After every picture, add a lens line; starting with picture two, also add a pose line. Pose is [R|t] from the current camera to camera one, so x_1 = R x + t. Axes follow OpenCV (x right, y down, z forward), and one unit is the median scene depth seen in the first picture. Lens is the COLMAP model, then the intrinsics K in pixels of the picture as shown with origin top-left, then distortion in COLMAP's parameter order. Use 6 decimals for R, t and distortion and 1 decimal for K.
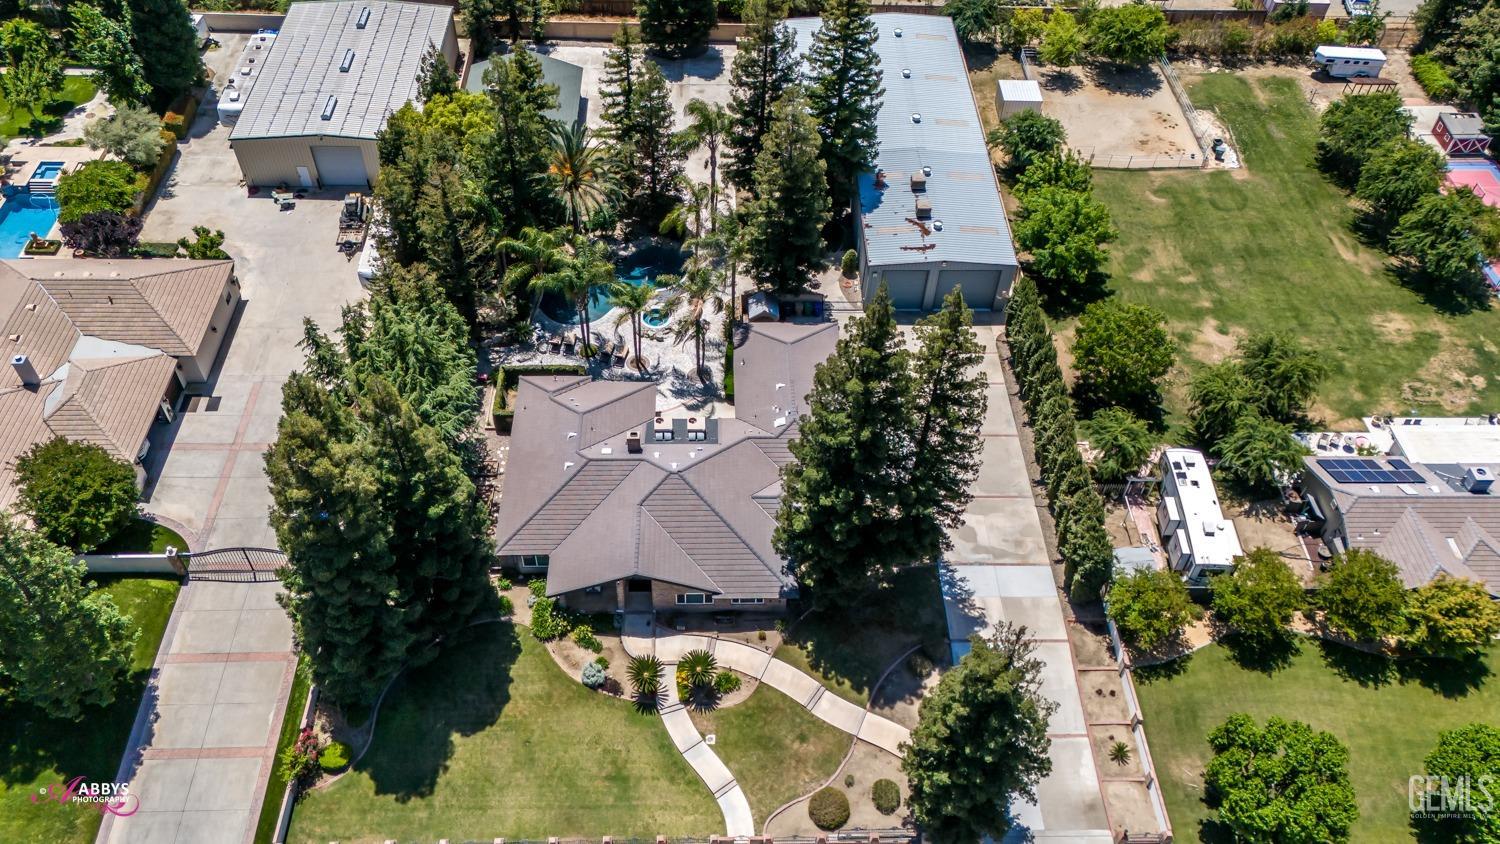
lens RADIAL K [[1147.1, 0, 750.5], [0, 1147.1, 416.4], [0, 0, 1]] dist [0.034983, -0.005225]
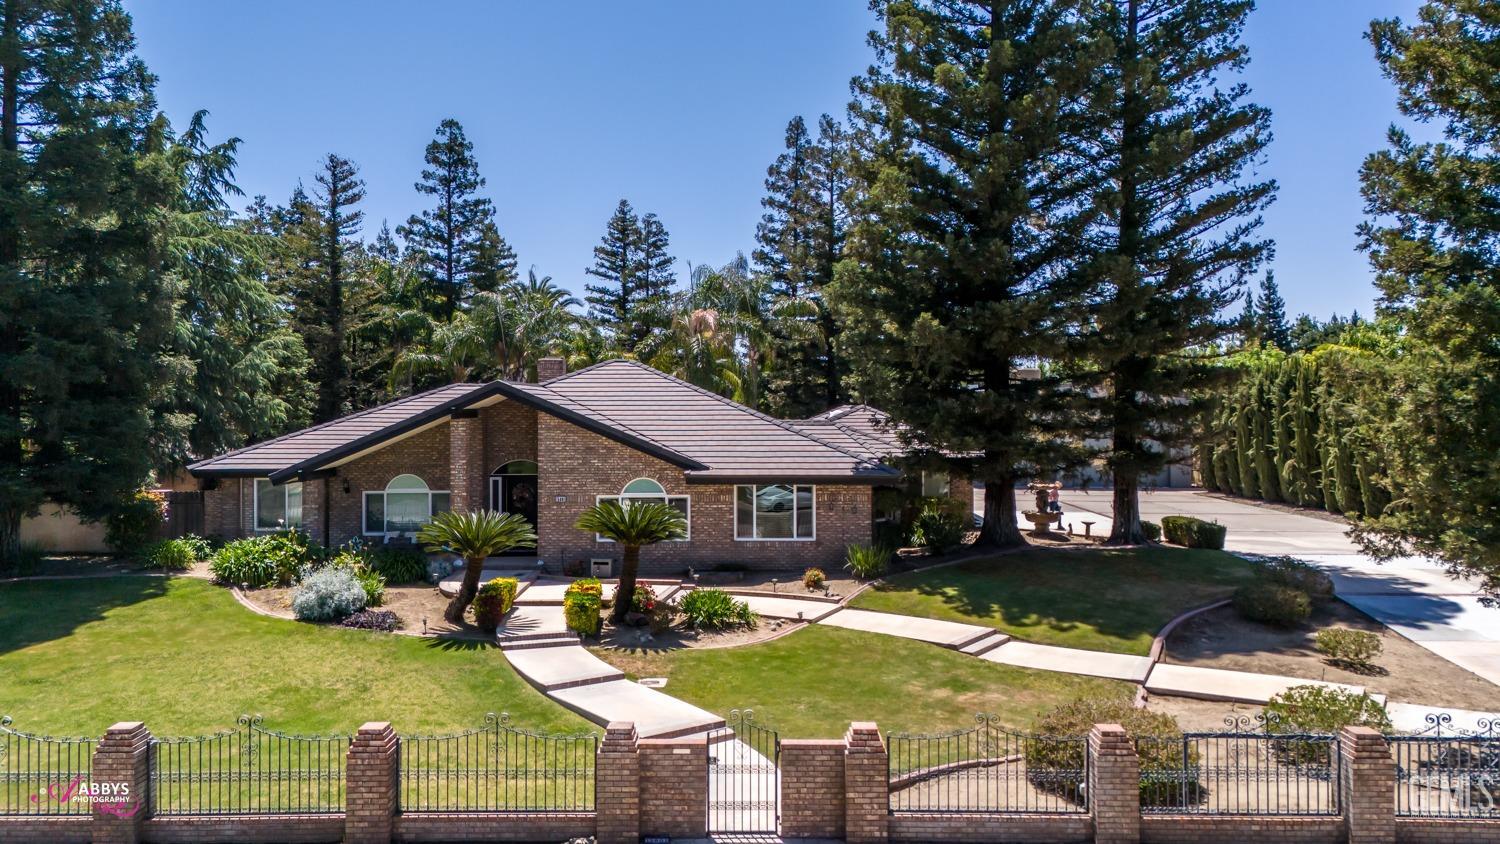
lens RADIAL K [[1114.6, 0, 770.4], [0, 1114.6, 421.4], [0, 0, 1]] dist [0.012514, -0.001454]
pose [[0.999396, -0.032569, -0.012150, 0.001431], [0.013224, 0.679463, -0.733591, 0.387061], [0.032148, 0.732987, 0.679483, 0.653224]]
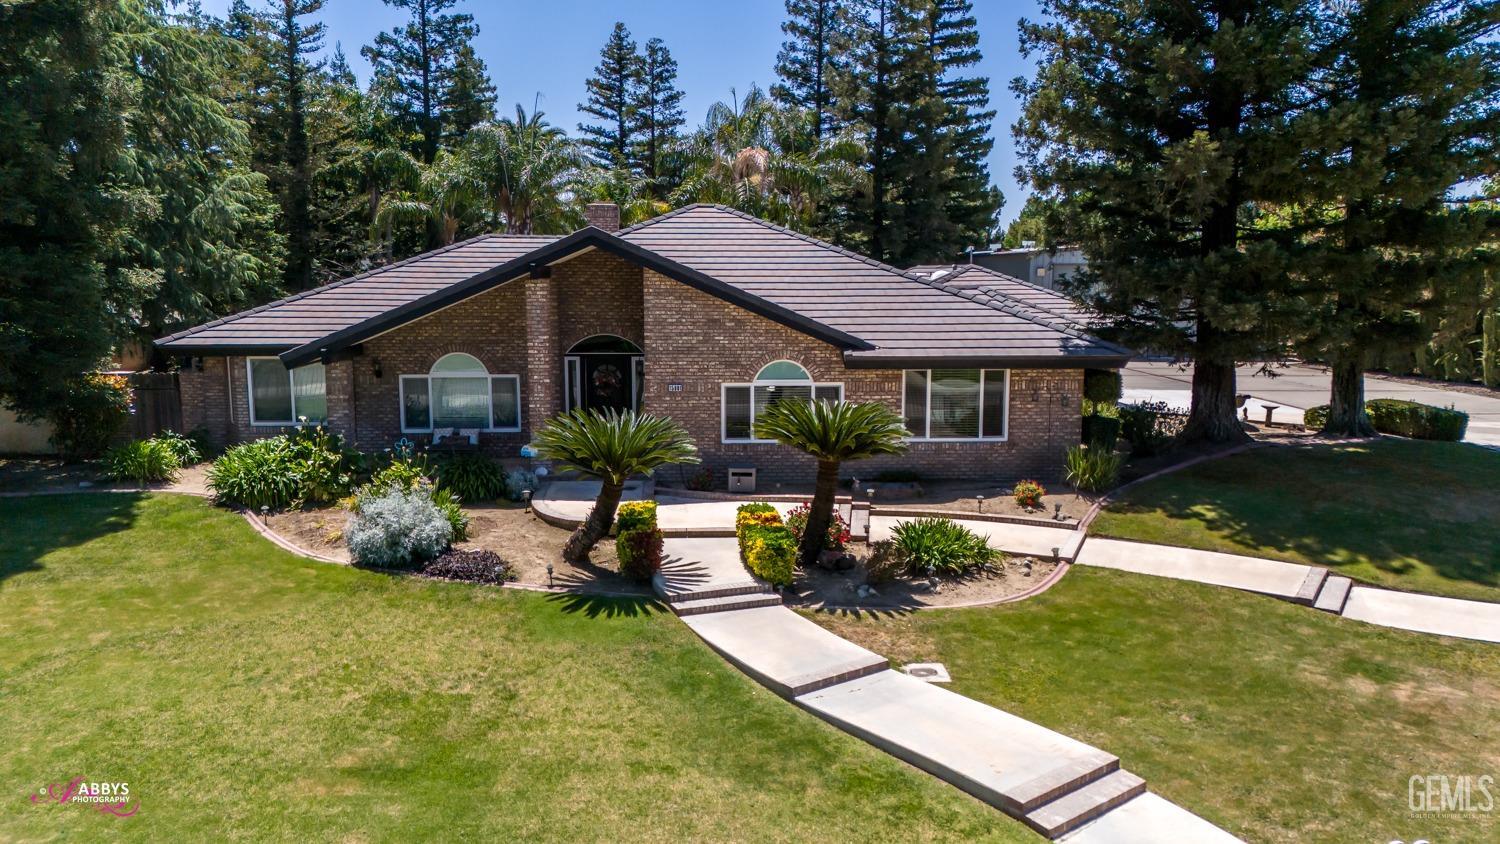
lens RADIAL K [[1119.0, 0, 750.0], [0, 1119.0, 422.0], [0, 0, 1]] dist [0.036718, -0.000984]
pose [[0.999121, -0.033102, 0.025716, -0.059824], [0.041884, 0.764089, -0.643749, 0.322251], [0.001660, 0.644261, 0.764804, 0.710822]]
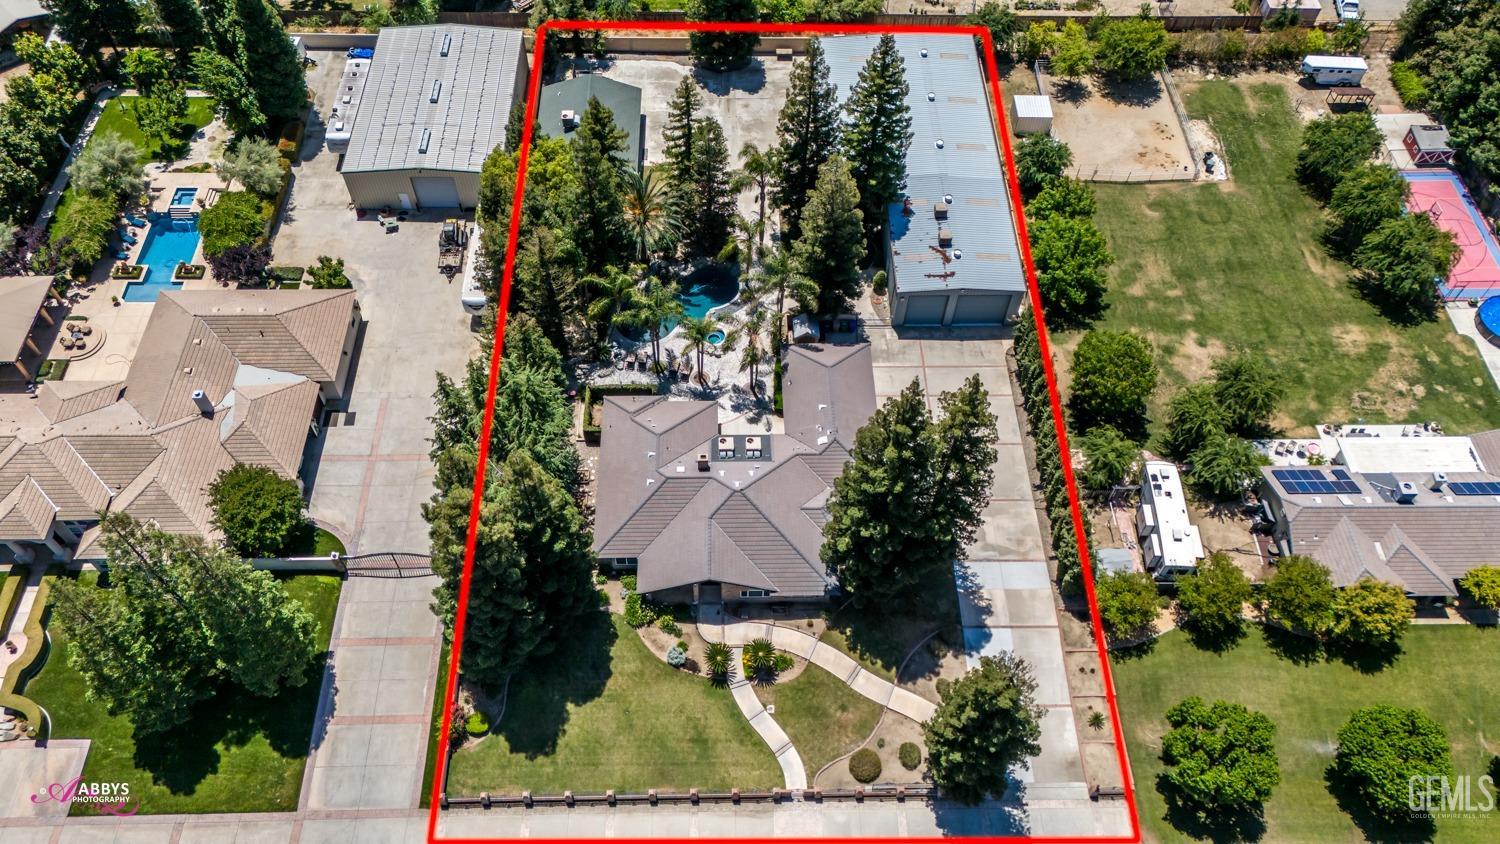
lens RADIAL K [[1091.3, 0, 750.0], [0, 1091.3, 422.0], [0, 0, 1]] dist [0.035945, -0.007946]
pose [[0.999886, -0.000830, -0.015102, -0.033746], [0.002643, 0.992719, 0.120422, -0.152587], [0.014892, -0.120448, 0.992608, -0.133189]]
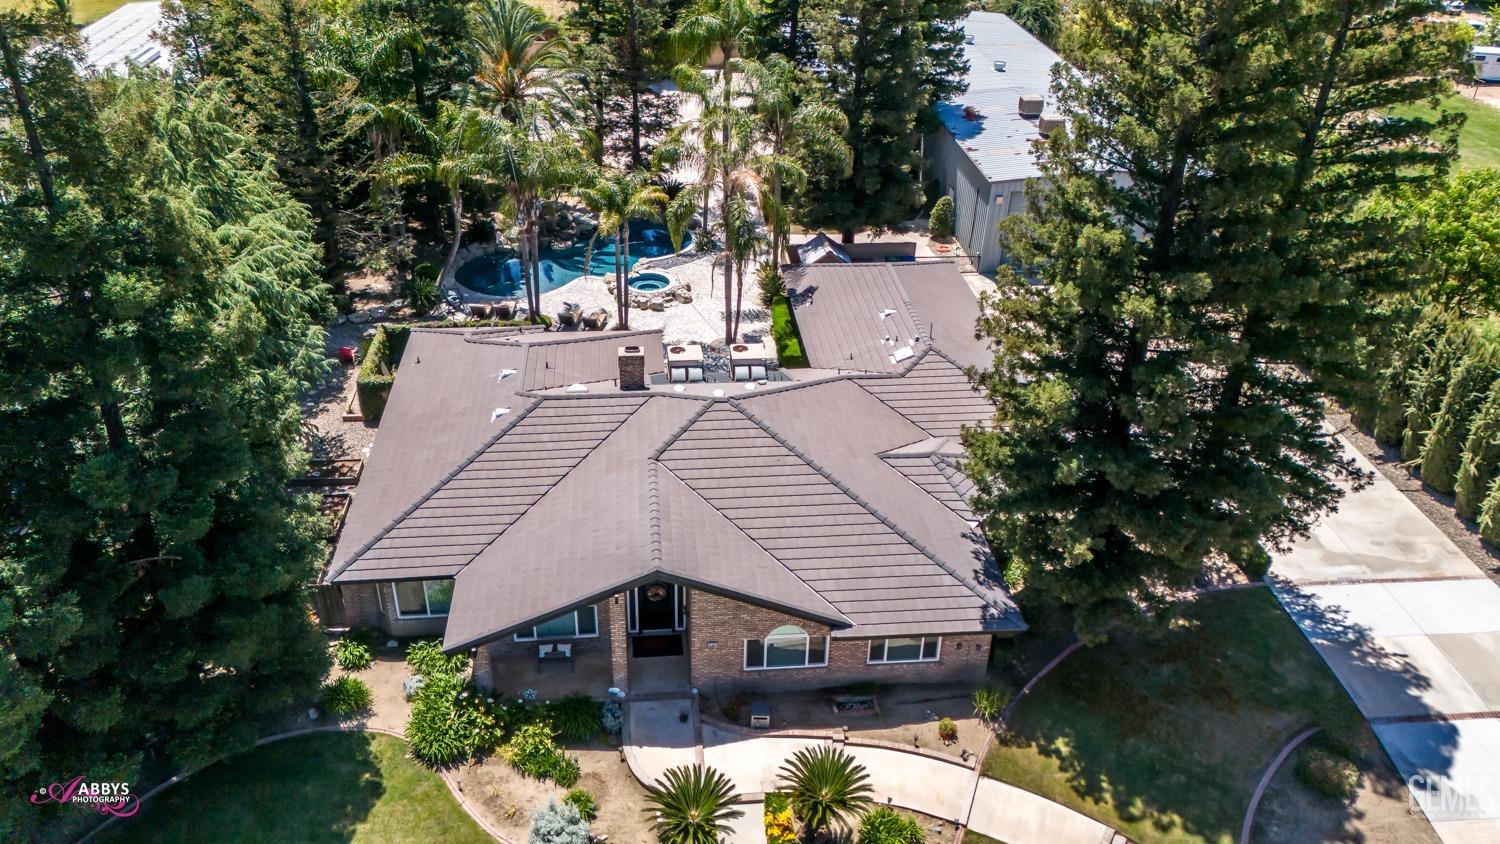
lens RADIAL K [[1141.9, 0, 743.1], [0, 1141.9, 419.5], [0, 0, 1]] dist [0.009213, -0.000946]
pose [[0.997674, -0.043589, 0.052399, -0.077371], [0.056773, 0.956851, -0.284980, 0.180872], [-0.037716, 0.287292, 0.957100, 0.509738]]
